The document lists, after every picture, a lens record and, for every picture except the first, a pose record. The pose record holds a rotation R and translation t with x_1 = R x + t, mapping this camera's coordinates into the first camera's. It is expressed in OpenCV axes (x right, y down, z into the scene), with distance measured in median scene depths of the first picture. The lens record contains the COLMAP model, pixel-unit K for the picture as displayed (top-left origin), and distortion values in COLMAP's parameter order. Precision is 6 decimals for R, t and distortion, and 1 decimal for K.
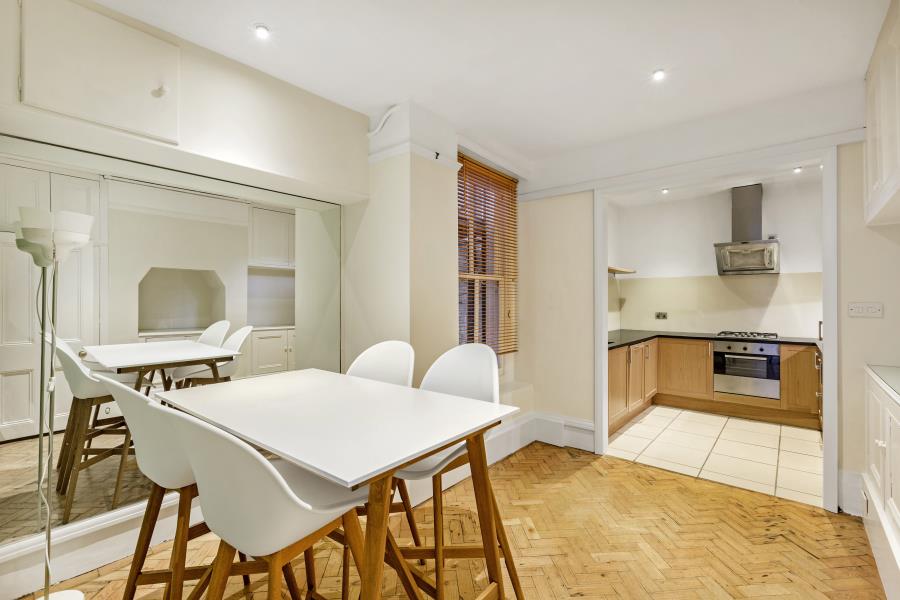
lens RADIAL K [[409.0, 0, 454.9], [0, 409.0, 299.5], [0, 0, 1]] dist [0.003718, 0.000228]
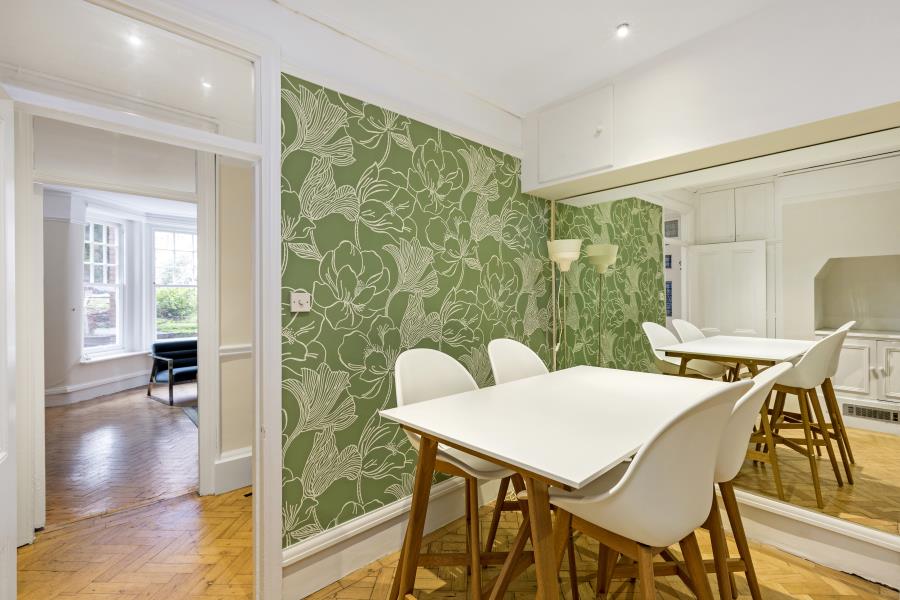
lens RADIAL K [[409.0, 0, 454.0], [0, 409.0, 297.4], [0, 0, 1]] dist [0.003718, 0.000228]
pose [[-0.128679, 0.000672, -0.991686, 0.279198], [0.004457, 0.999990, 0.000099, 0.002849], [0.991676, -0.004407, -0.128680, 0.334394]]
